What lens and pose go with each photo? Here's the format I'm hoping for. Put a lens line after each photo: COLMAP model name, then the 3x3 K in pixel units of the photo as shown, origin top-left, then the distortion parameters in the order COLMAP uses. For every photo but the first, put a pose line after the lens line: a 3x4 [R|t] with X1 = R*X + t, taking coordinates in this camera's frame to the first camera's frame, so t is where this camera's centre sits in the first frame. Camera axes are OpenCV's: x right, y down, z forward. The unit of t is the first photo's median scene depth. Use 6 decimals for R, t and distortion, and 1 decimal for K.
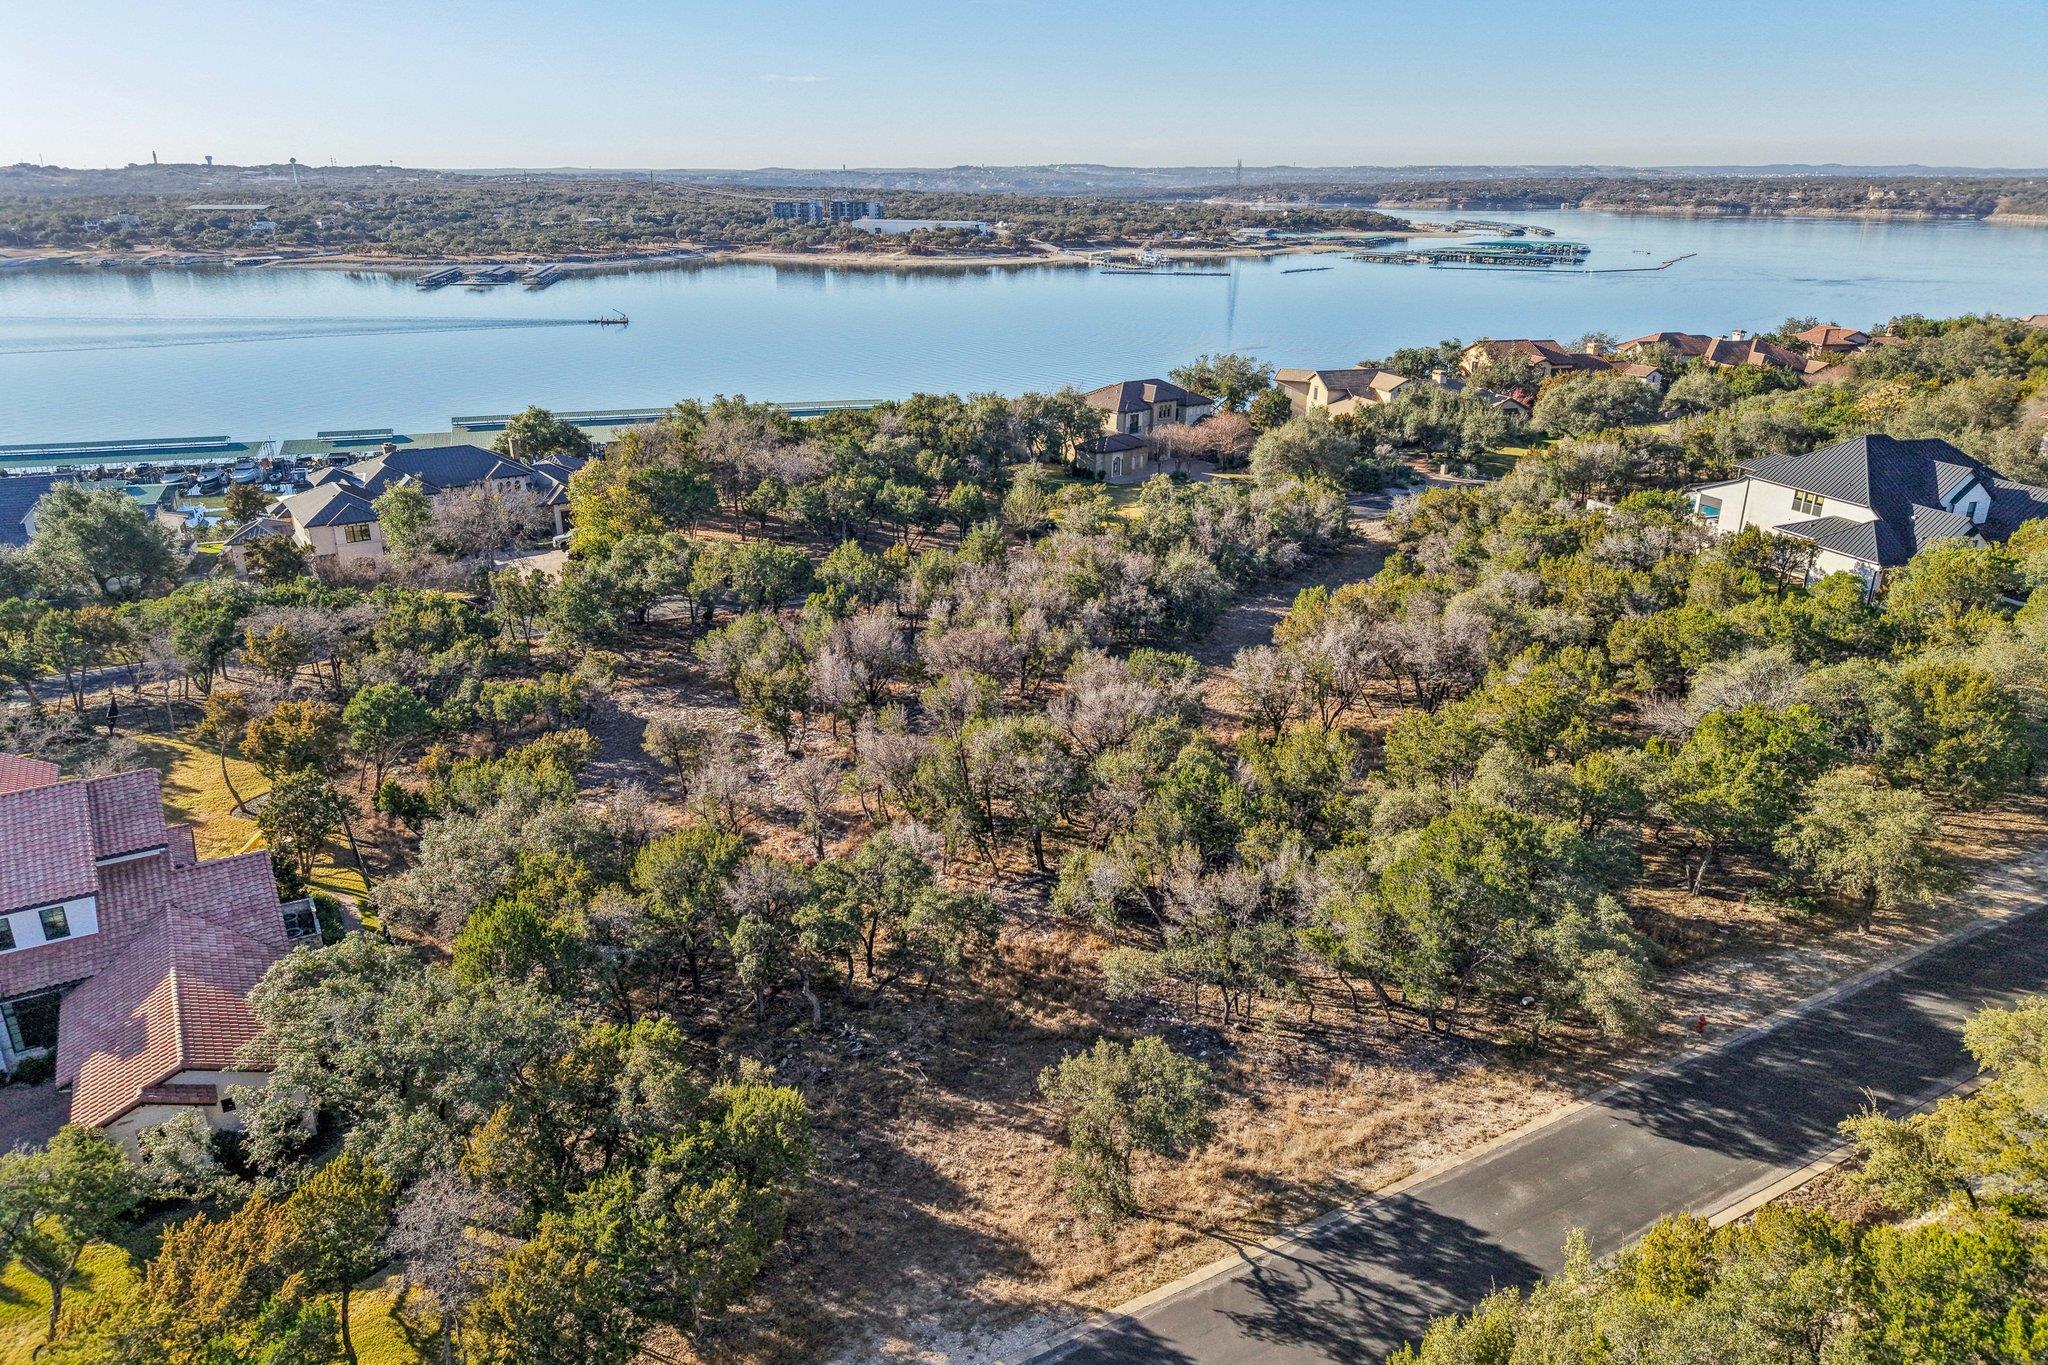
lens RADIAL K [[1391.5, 0, 1024.0], [0, 1391.5, 682.5], [0, 0, 1]] dist [0.006126, -0.005068]
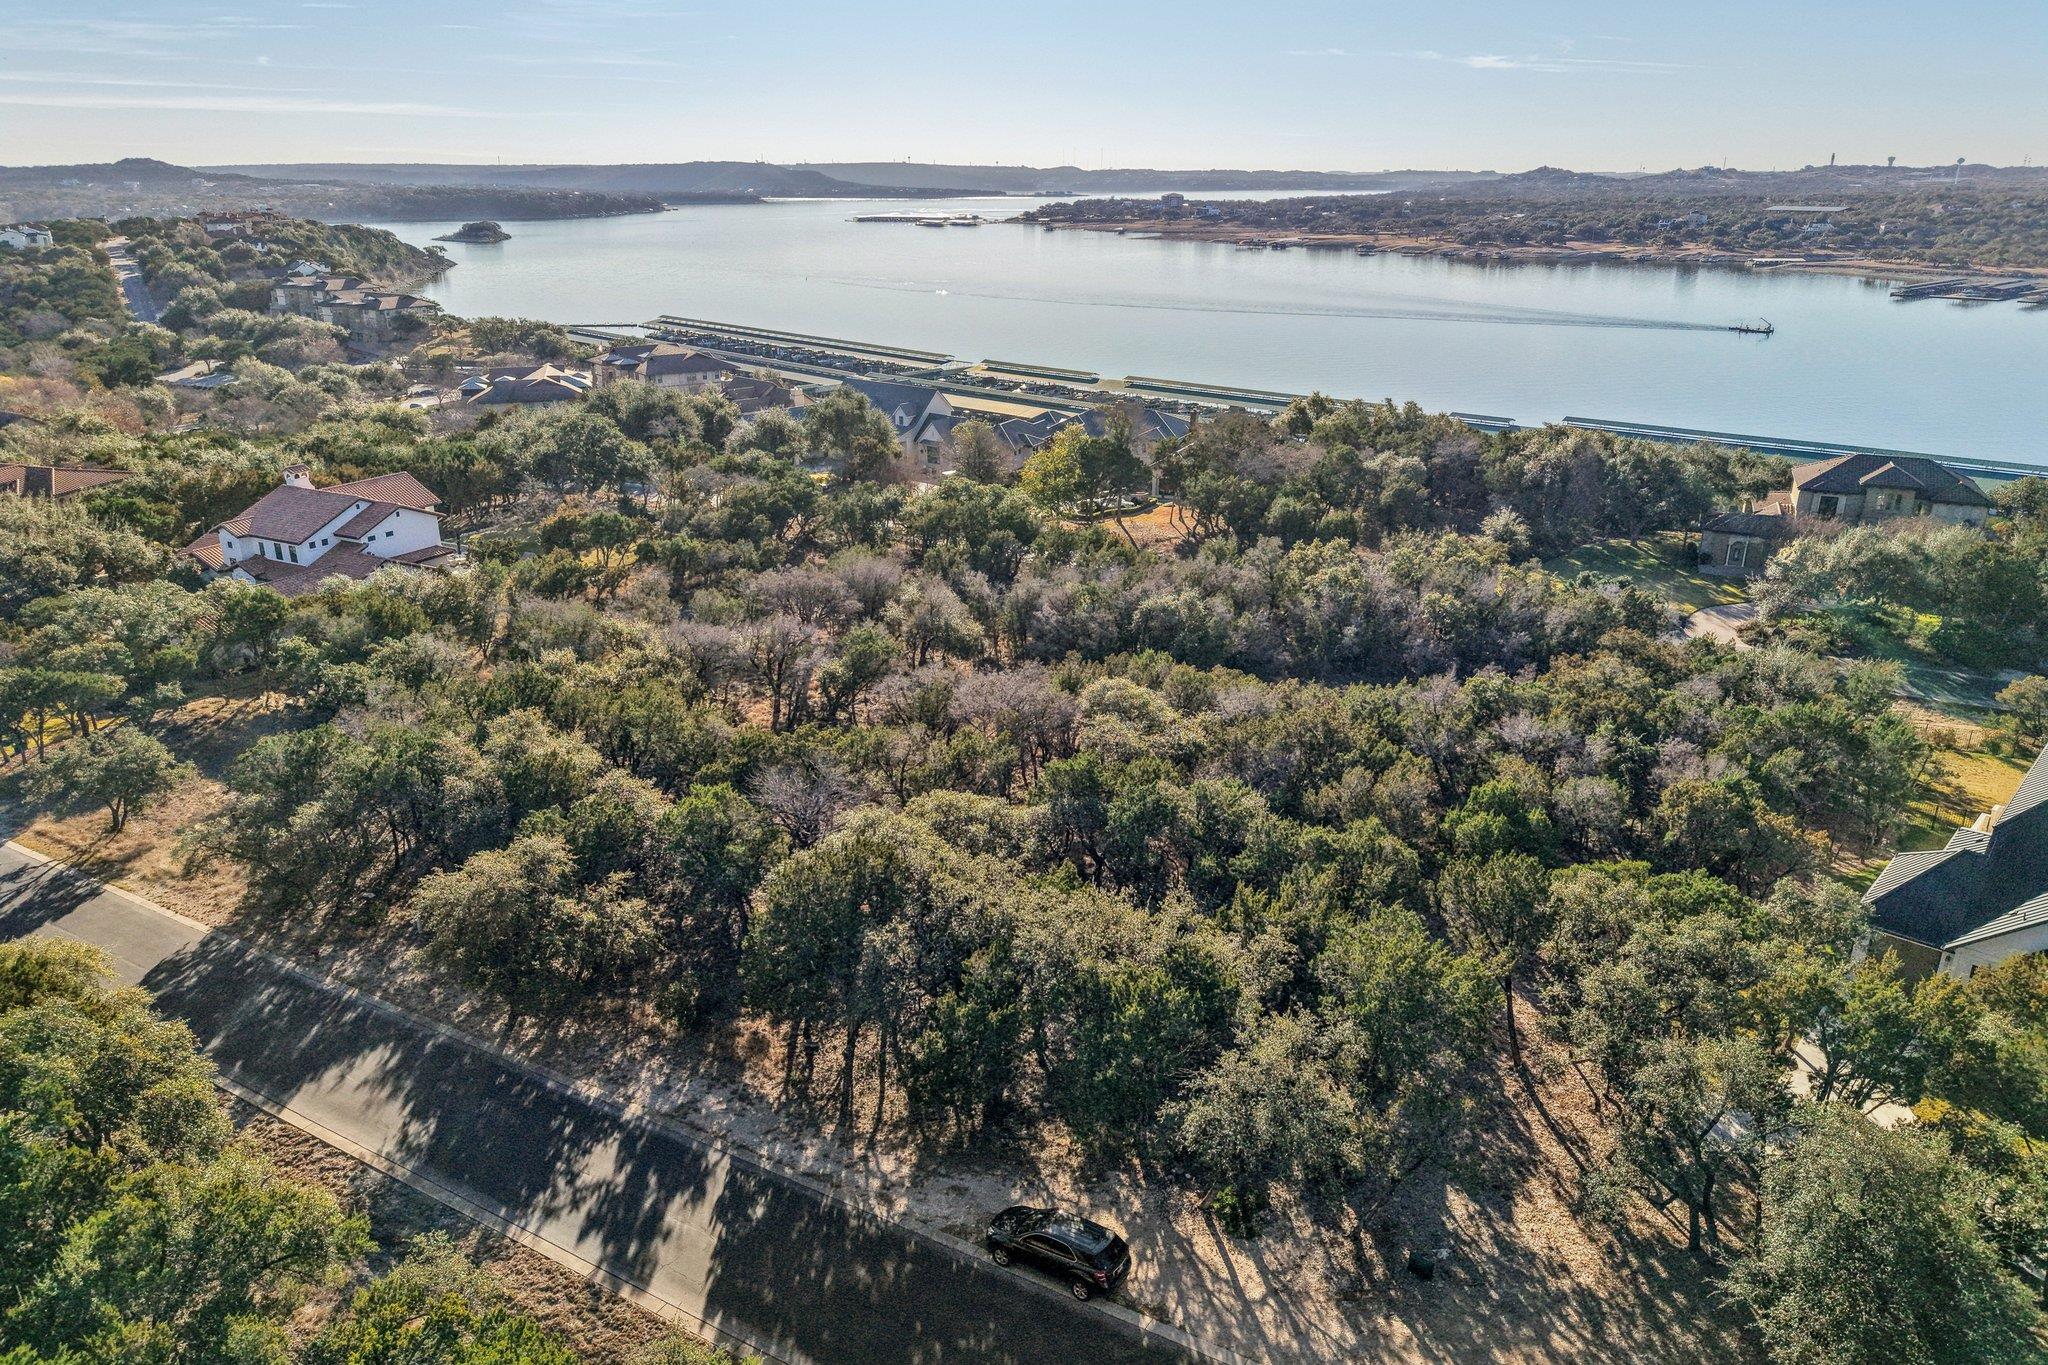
lens RADIAL K [[1401.6, 0, 1024.0], [0, 1401.6, 682.5], [0, 0, 1]] dist [0.017792, -0.017345]
pose [[0.495107, 0.289874, -0.819050, 0.089070], [-0.293183, 0.943149, 0.156569, -0.016175], [0.817871, 0.162613, 0.551946, 0.045076]]
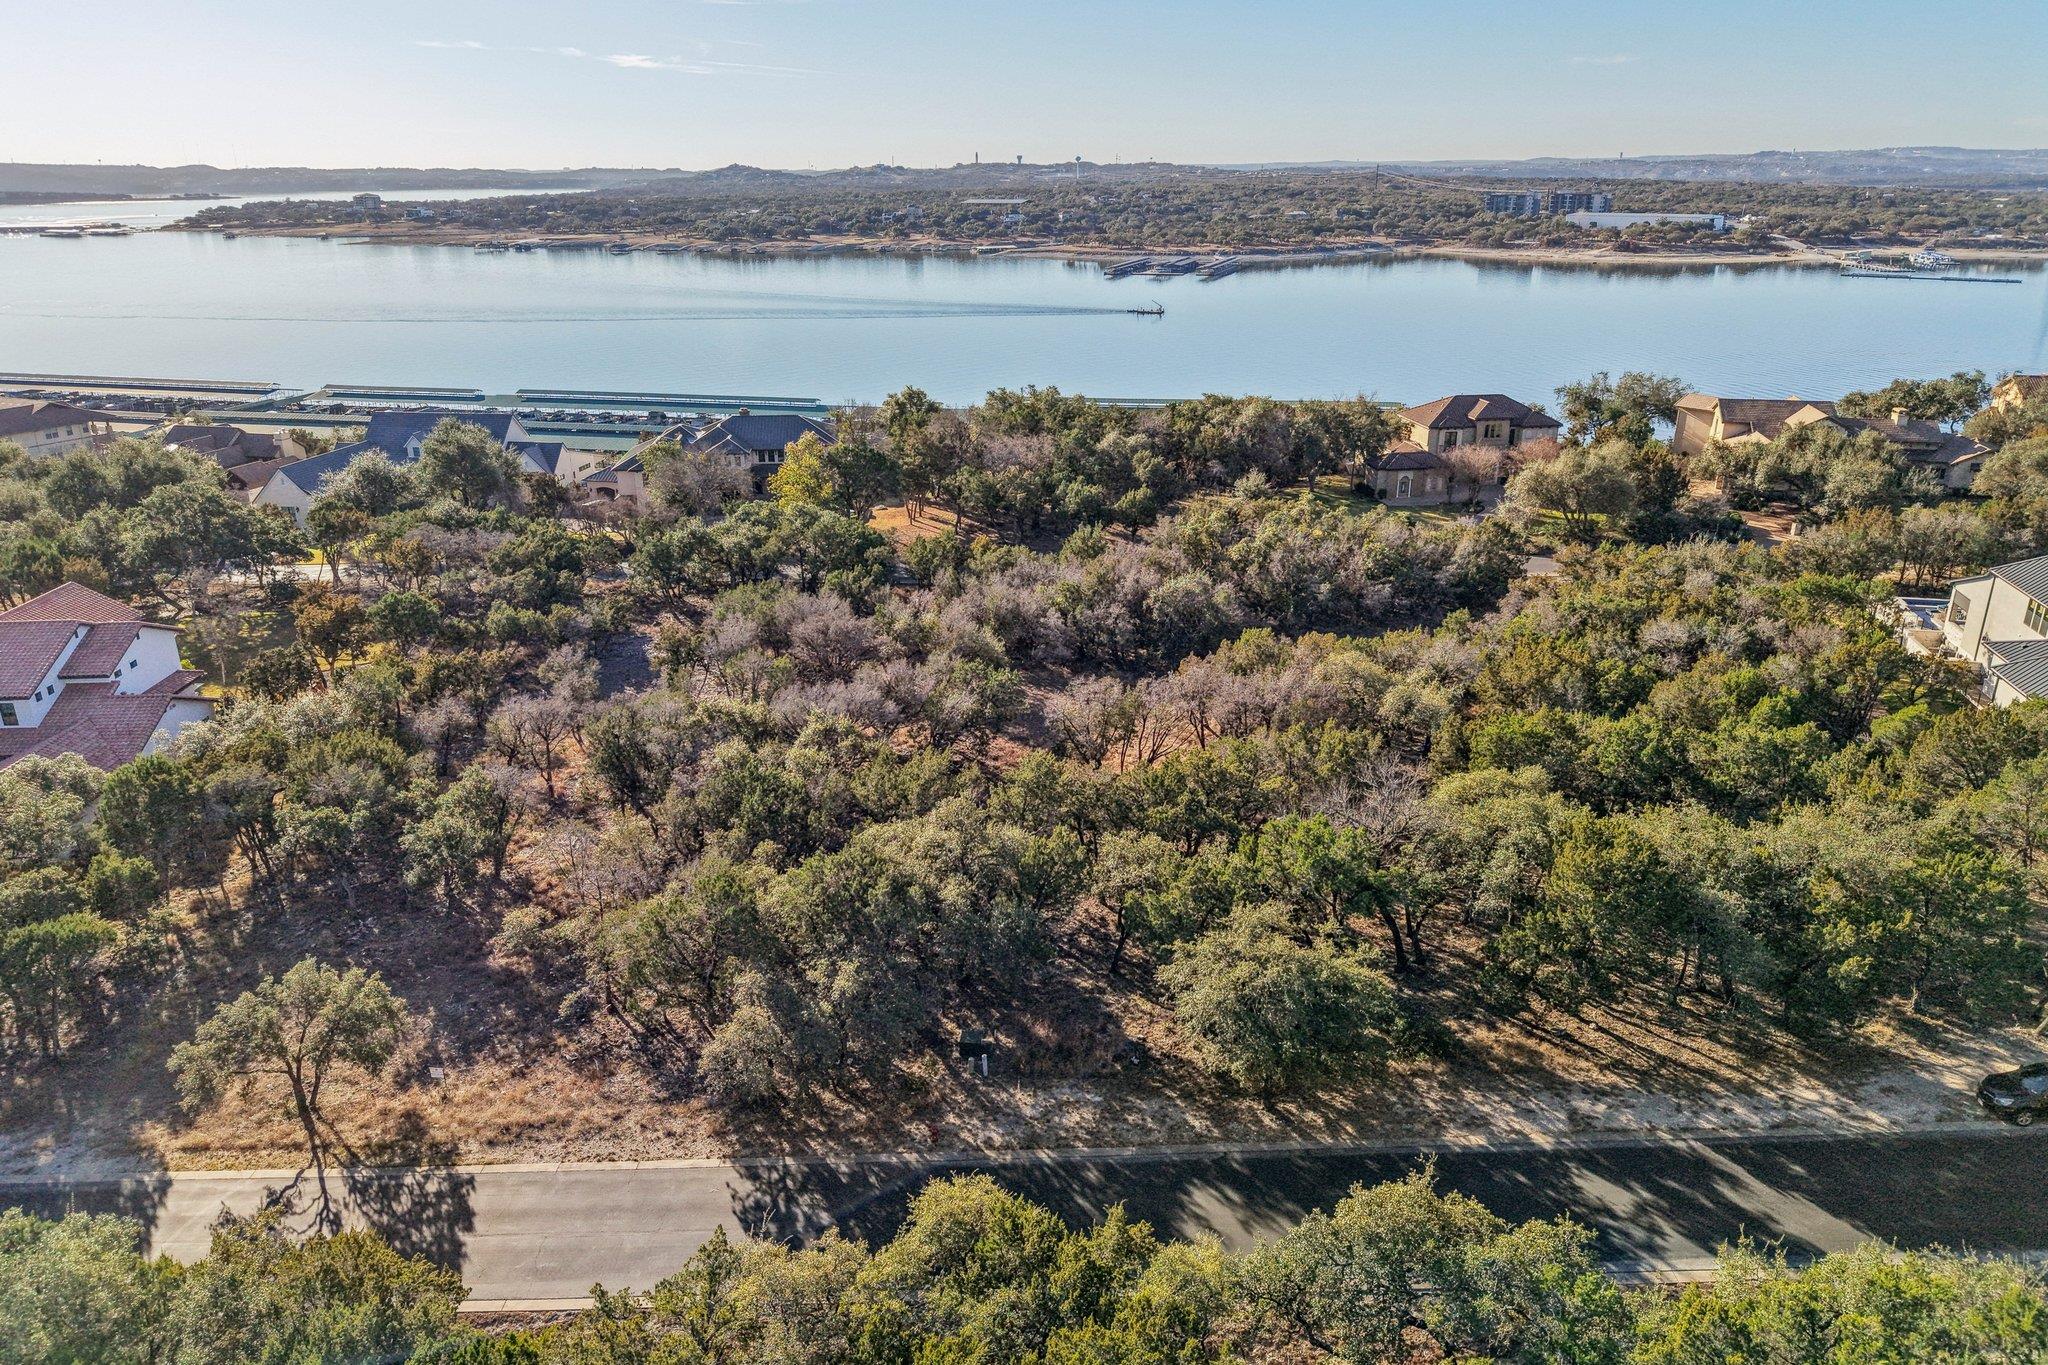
lens RADIAL K [[1401.6, 0, 1024.0], [0, 1401.6, 682.5], [0, 0, 1]] dist [0.017792, -0.017345]
pose [[0.871713, 0.157723, -0.463941, 0.050329], [-0.156717, 0.986792, 0.041011, -0.004690], [0.464281, 0.036957, 0.884916, 0.012323]]
